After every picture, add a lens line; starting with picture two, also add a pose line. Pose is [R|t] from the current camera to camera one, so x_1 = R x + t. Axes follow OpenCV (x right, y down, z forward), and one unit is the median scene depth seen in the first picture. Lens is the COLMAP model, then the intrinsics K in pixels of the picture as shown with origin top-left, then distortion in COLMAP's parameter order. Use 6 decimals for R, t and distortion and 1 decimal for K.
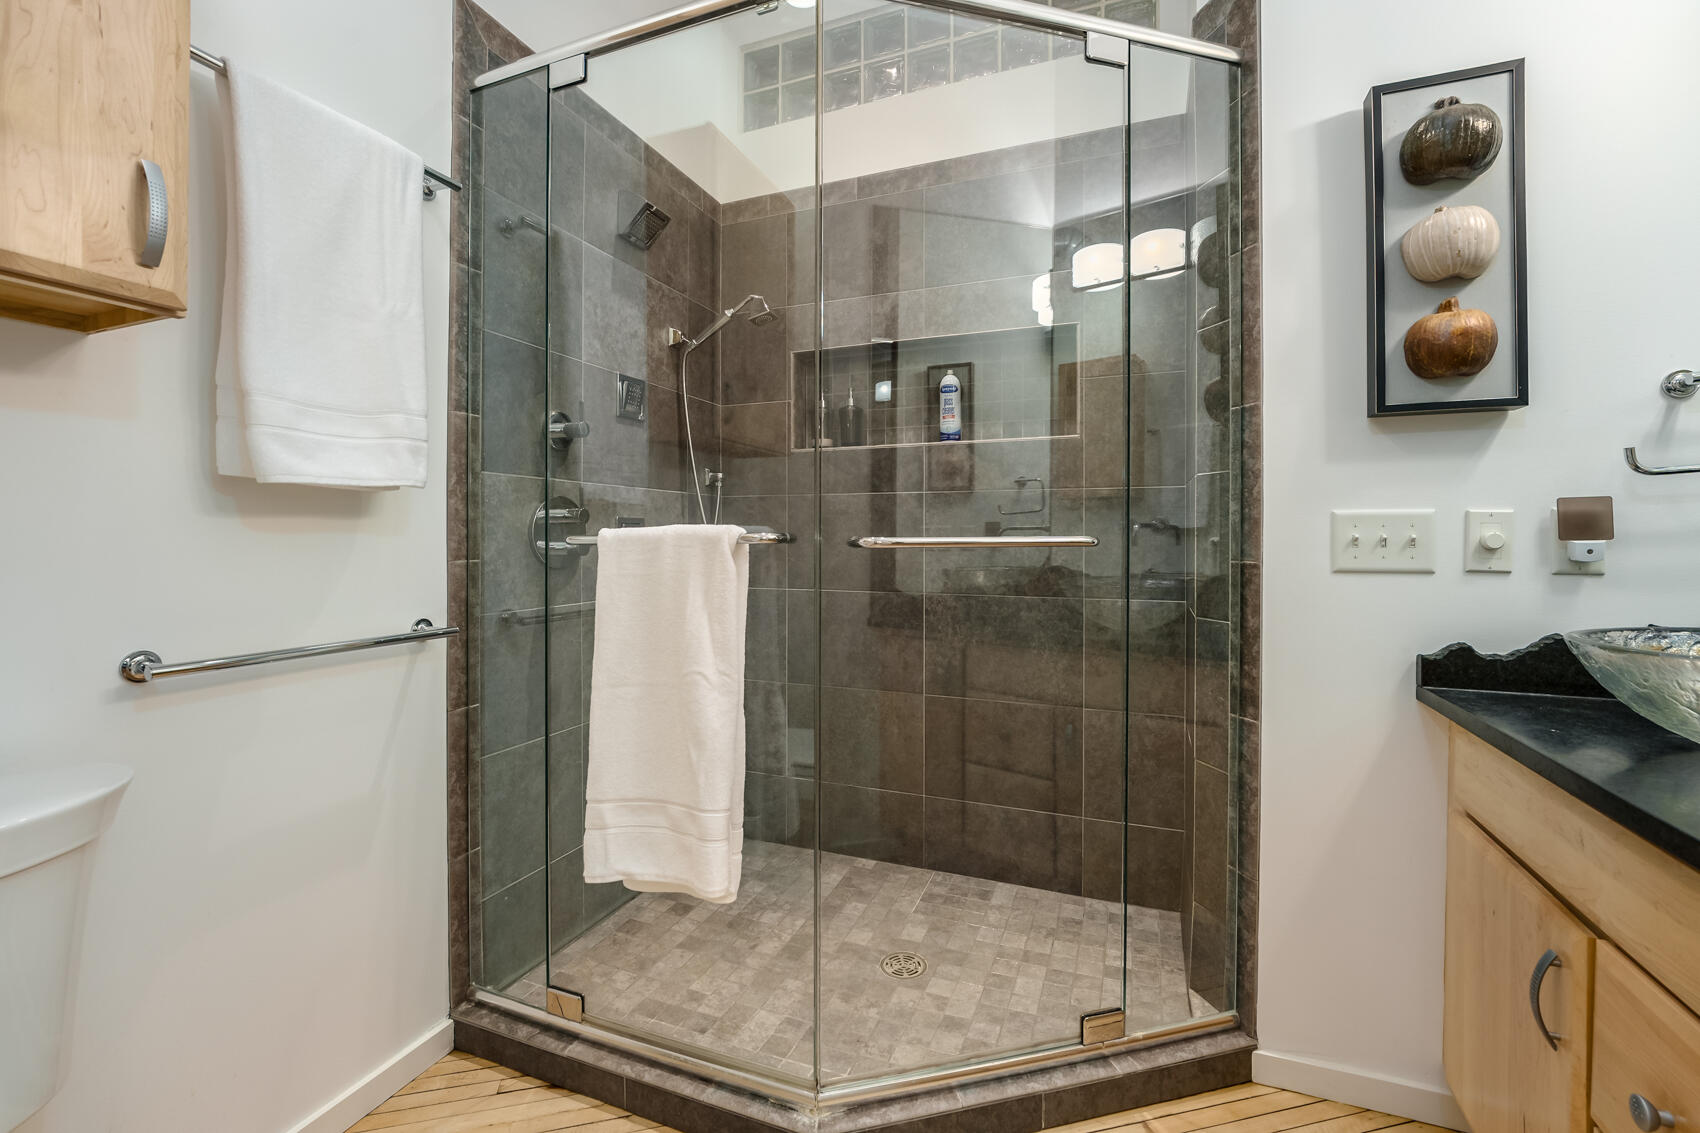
lens RADIAL K [[721.8, 0, 858.9], [0, 721.8, 533.3], [0, 0, 1]] dist [-0.011809, 0.000754]
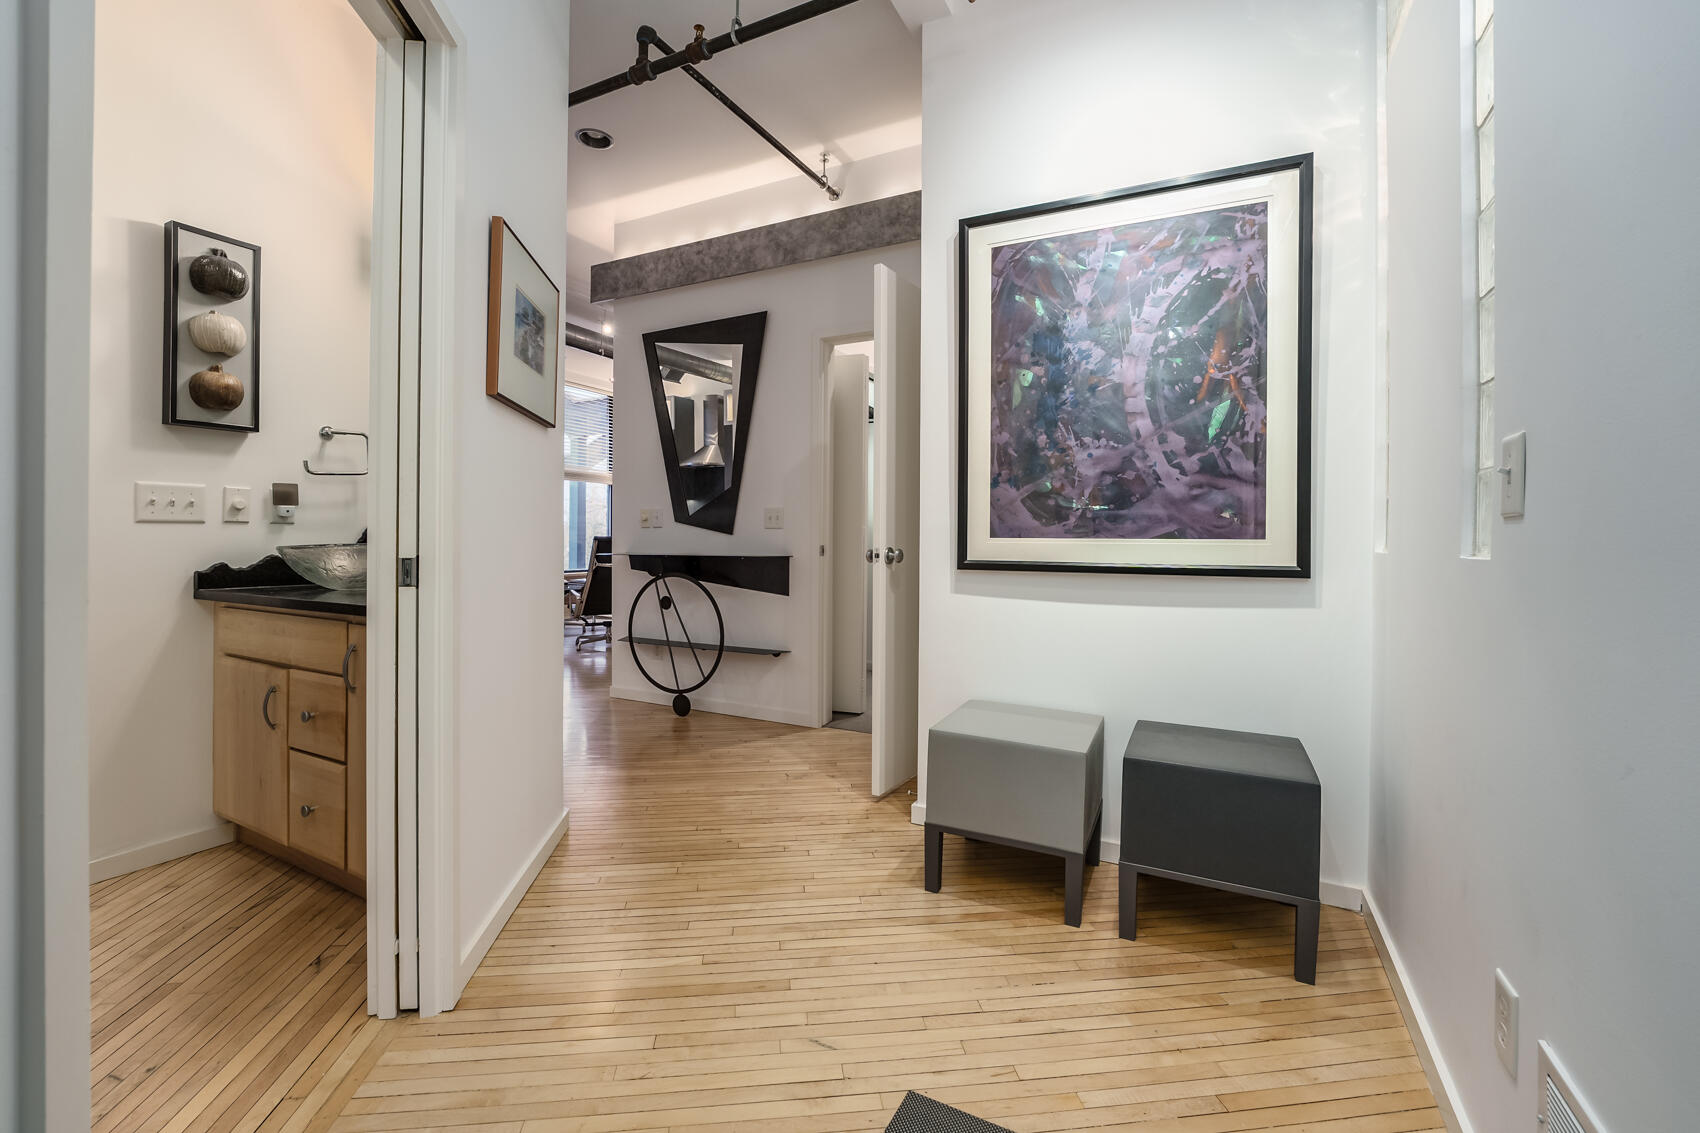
lens RADIAL K [[705.0, 0, 852.2], [0, 705.0, 538.4], [0, 0, 1]] dist [-0.014604, -0.000084]
pose [[0.091931, -0.003361, 0.995760, -0.708257], [-0.010806, 0.999932, 0.004373, 0.070628], [-0.995707, -0.011163, 0.091888, -0.687528]]
